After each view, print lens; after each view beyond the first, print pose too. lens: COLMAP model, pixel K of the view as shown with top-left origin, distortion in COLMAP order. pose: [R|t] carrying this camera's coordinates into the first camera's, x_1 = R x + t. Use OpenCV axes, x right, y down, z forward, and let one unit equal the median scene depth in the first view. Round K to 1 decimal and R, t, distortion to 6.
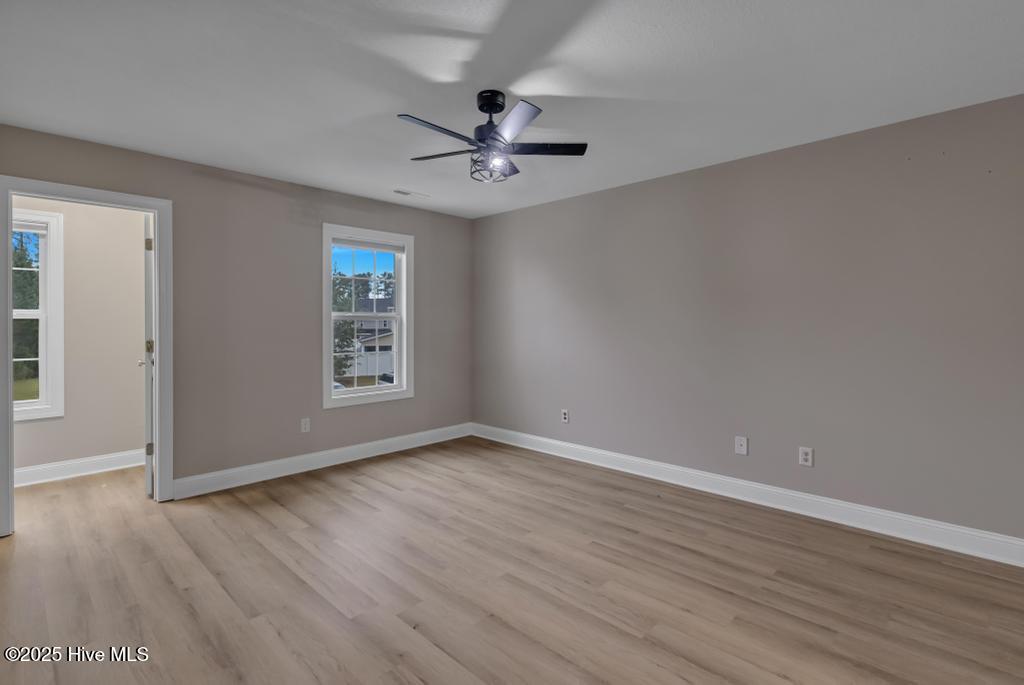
lens RADIAL K [[484.8, 0, 515.4], [0, 484.8, 318.0], [0, 0, 1]] dist [0.000594, 0.000170]
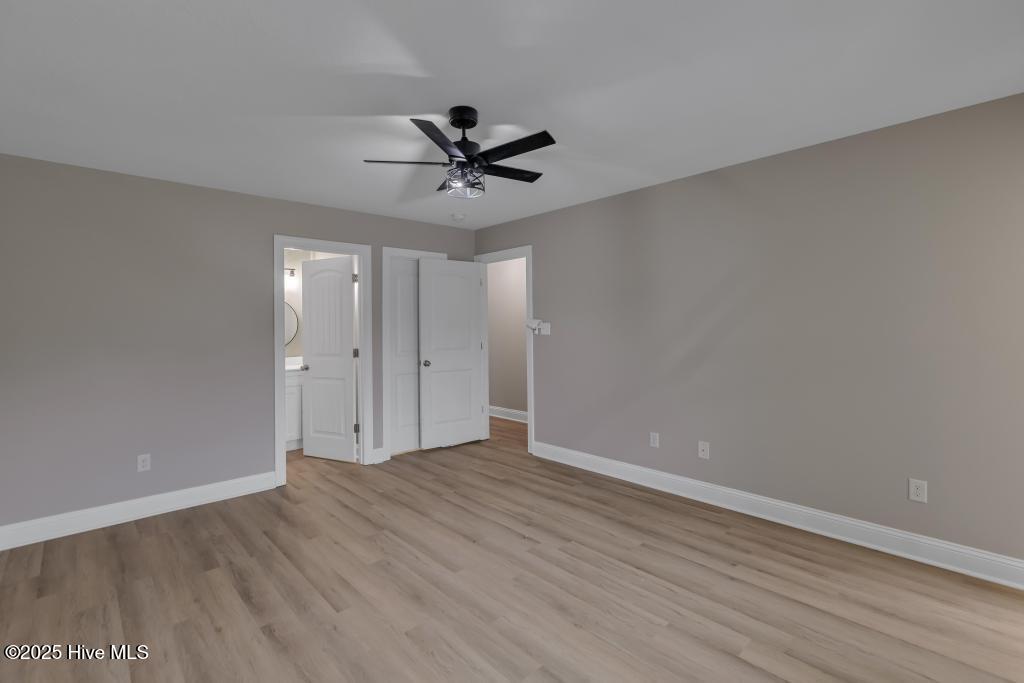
lens RADIAL K [[464.7, 0, 517.4], [0, 464.7, 317.6], [0, 0, 1]] dist [0.016608, 0.000179]
pose [[-0.999234, 0.018561, 0.034461, -0.183332], [0.017675, 0.999510, -0.025840, -0.008184], [-0.034924, -0.025211, -0.999072, 1.855890]]
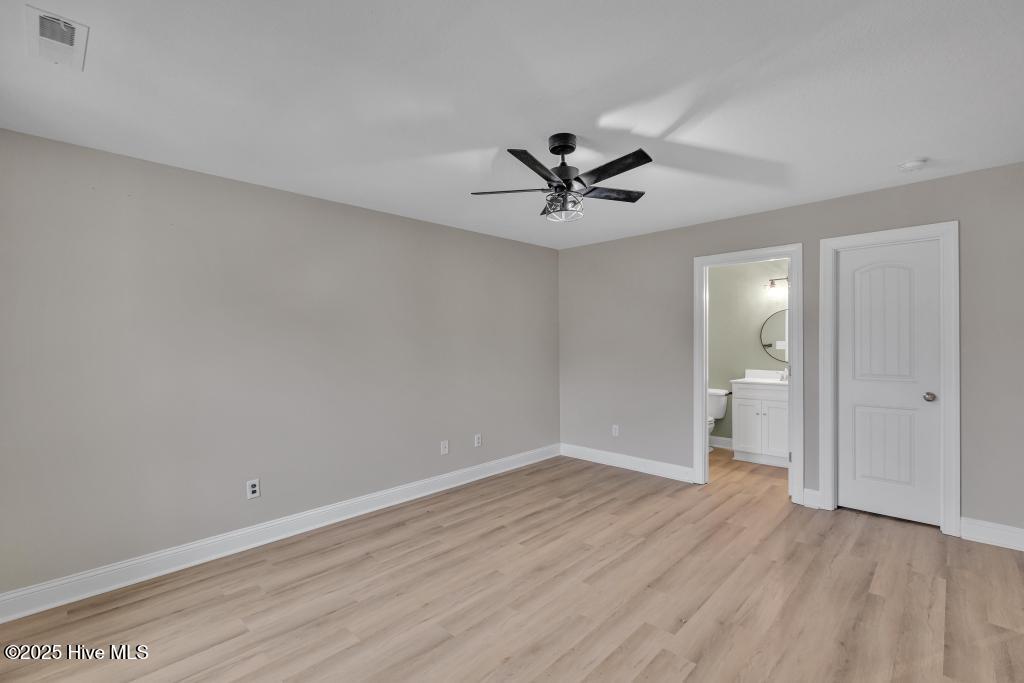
lens RADIAL K [[463.0, 0, 509.3], [0, 463.0, 339.5], [0, 0, 1]] dist [-0.000366, -0.000045]
pose [[-0.001618, 0.006610, 0.999977, -0.986707], [0.000233, 0.999978, -0.006610, -0.021522], [-0.999999, 0.000222, -0.001620, 1.063291]]
